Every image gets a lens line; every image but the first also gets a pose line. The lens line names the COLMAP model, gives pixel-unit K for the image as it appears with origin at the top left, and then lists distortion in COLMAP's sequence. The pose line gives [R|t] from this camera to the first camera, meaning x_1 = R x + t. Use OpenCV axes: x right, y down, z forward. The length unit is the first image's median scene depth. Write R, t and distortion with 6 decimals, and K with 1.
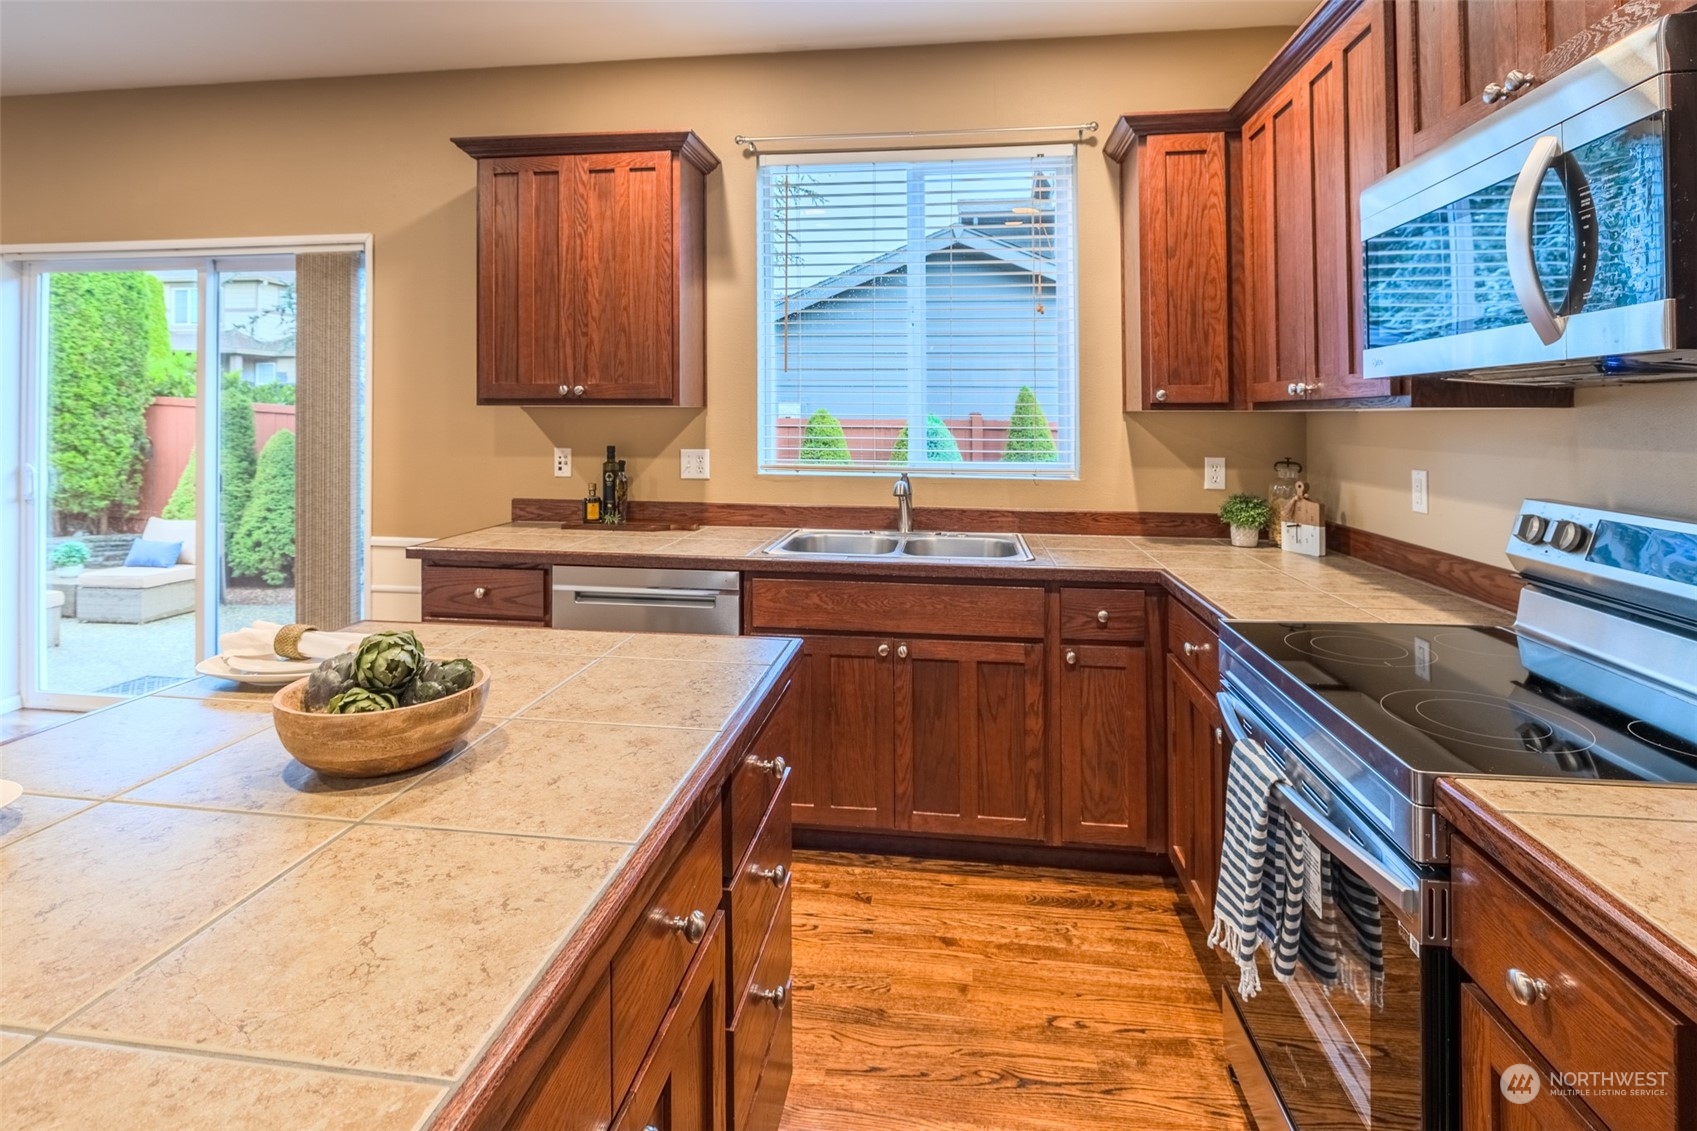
lens RADIAL K [[839.4, 0, 843.3], [0, 839.4, 400.7], [0, 0, 1]] dist [-0.000224, 0.000015]
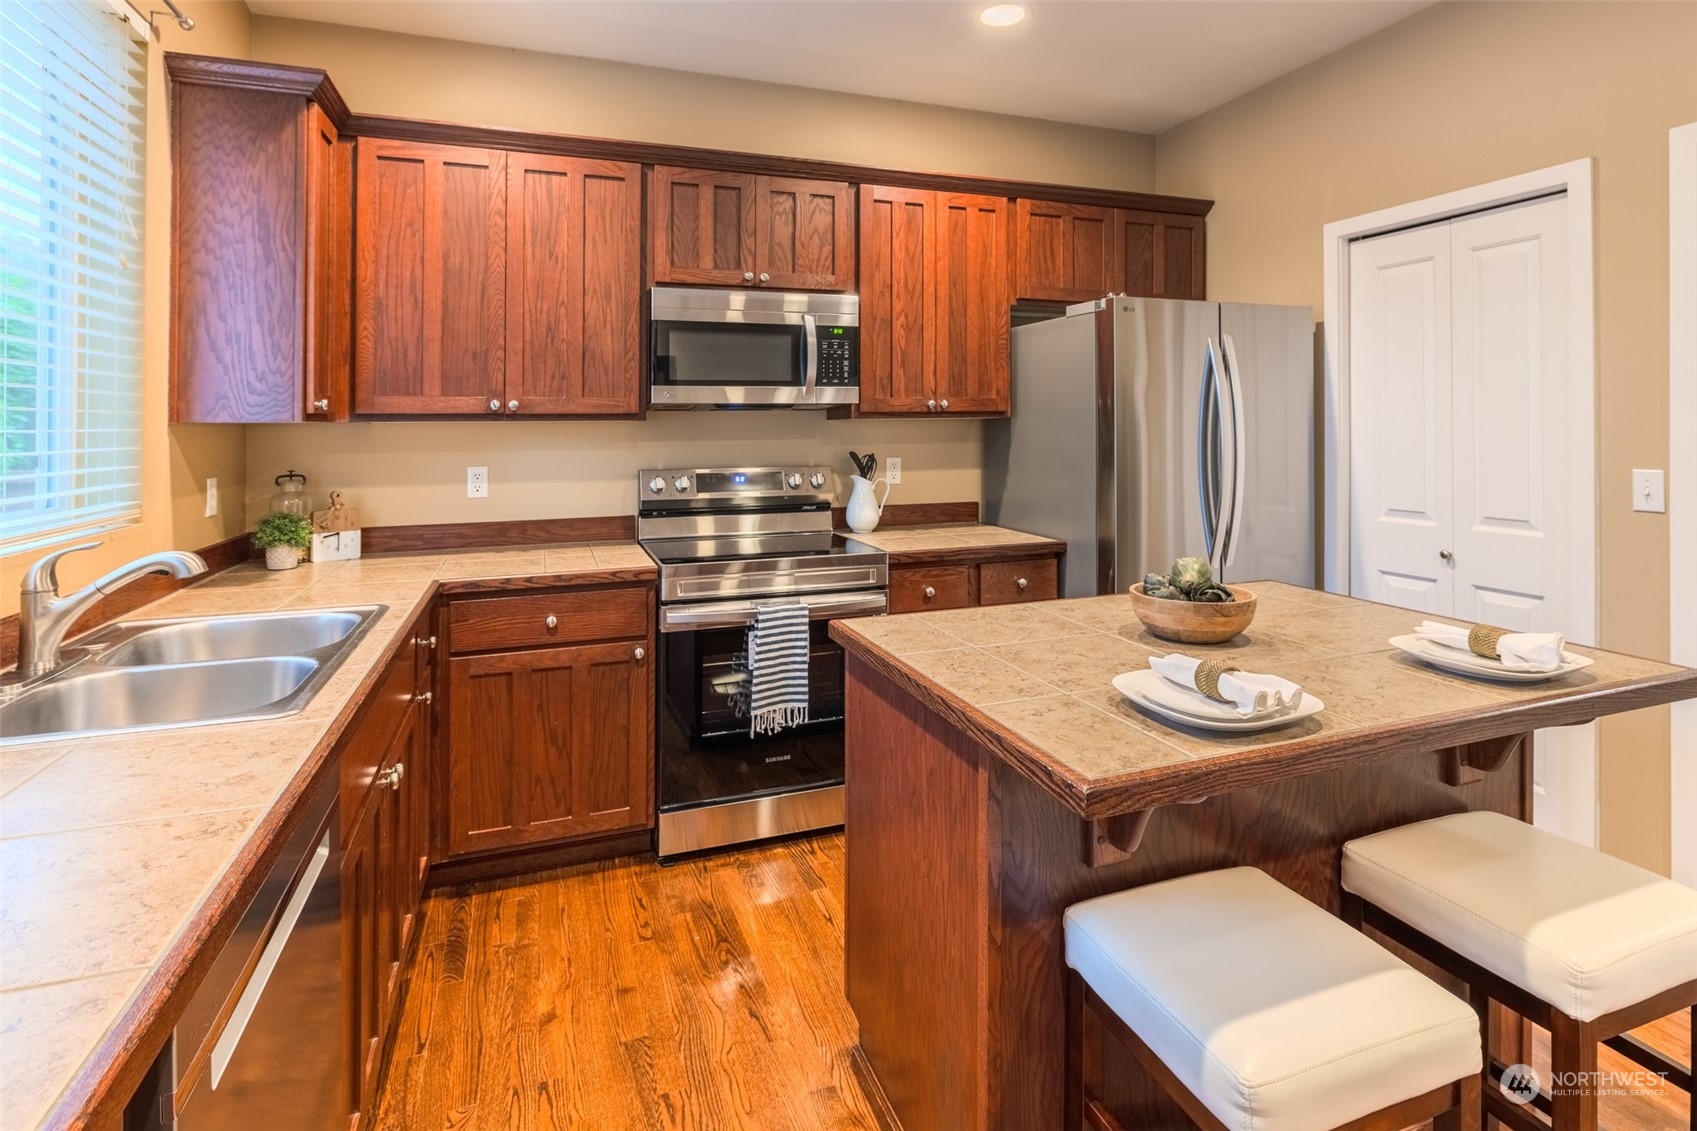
lens RADIAL K [[850.9, 0, 848.9], [0, 850.9, 410.3], [0, 0, 1]] dist [-0.003616, -0.000075]
pose [[-0.464762, 0.012426, 0.885349, -0.604987], [-0.011989, 0.999722, -0.020325, 0.009734], [-0.885355, -0.020060, -0.464483, 0.835821]]
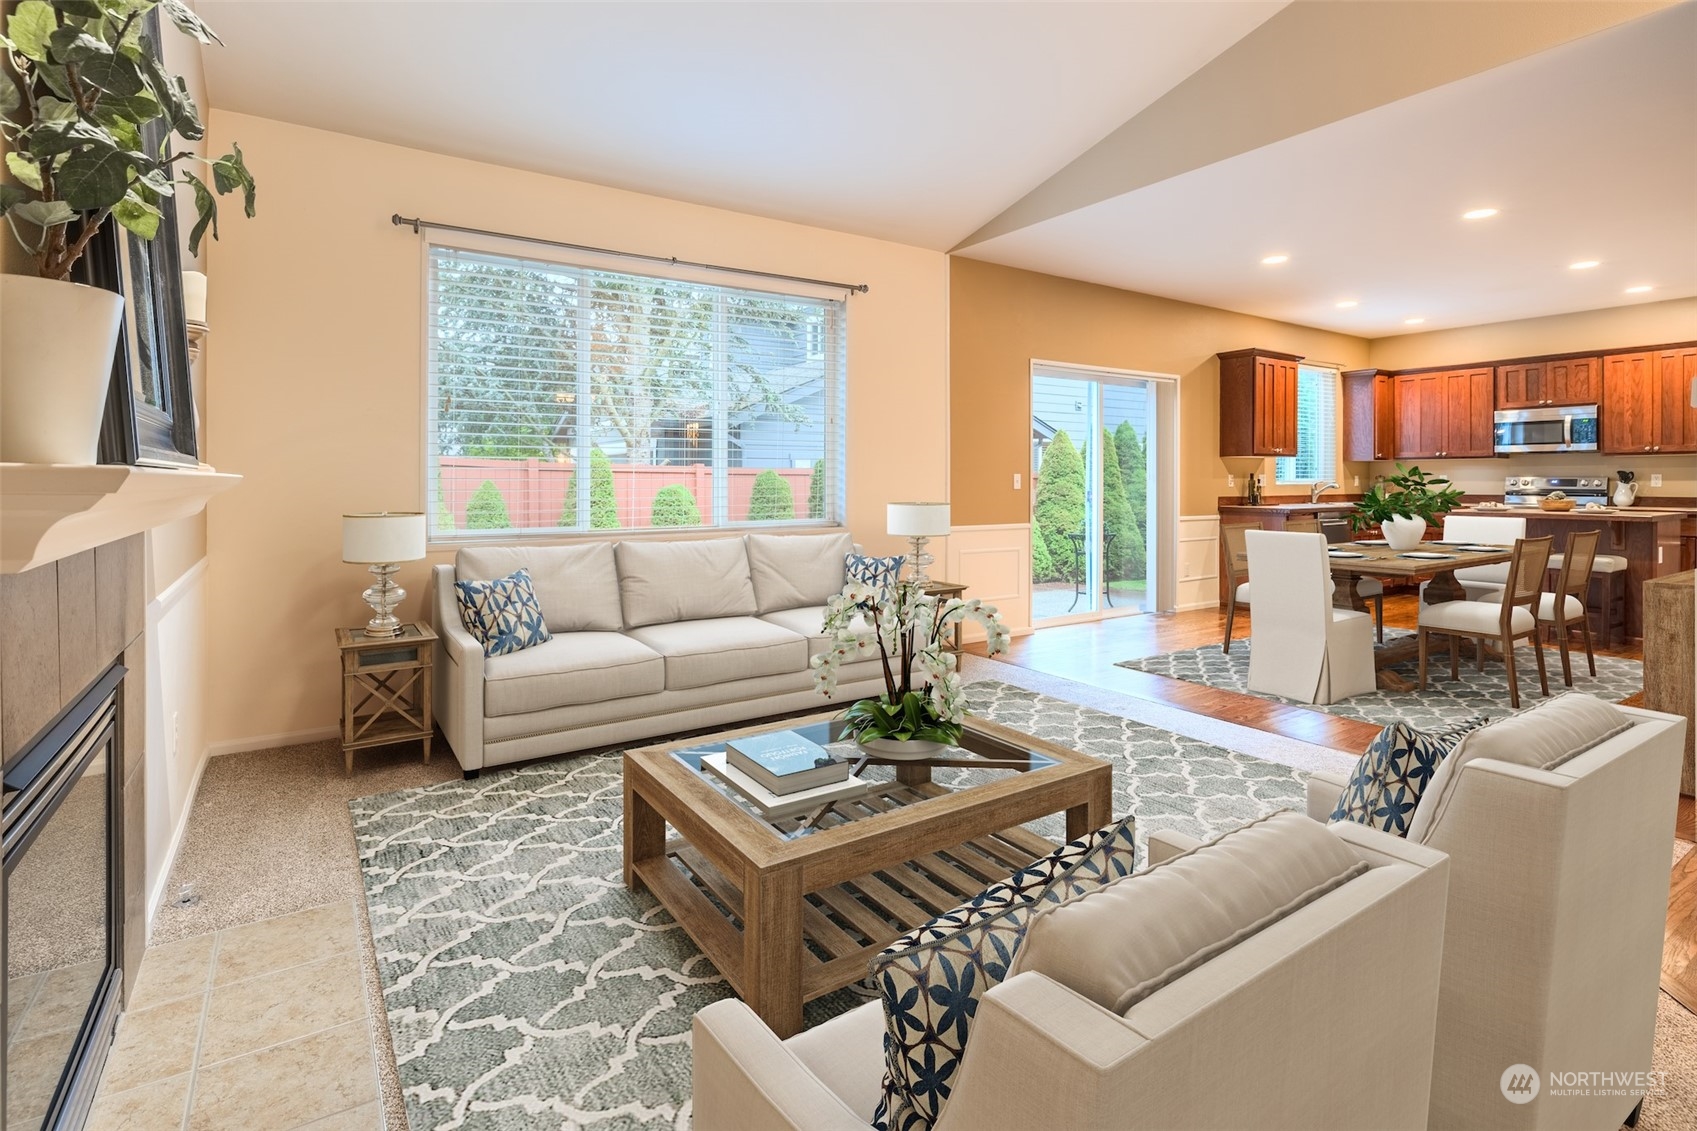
lens RADIAL K [[819.1, 0, 844.3], [0, 819.1, 484.8], [0, 0, 1]] dist [-0.000577, 0.000101]
pose [[0.748056, -0.010397, 0.663554, -3.000168], [-0.006948, 0.999700, 0.023497, 0.043118], [-0.663599, -0.022187, 0.747760, -0.008259]]
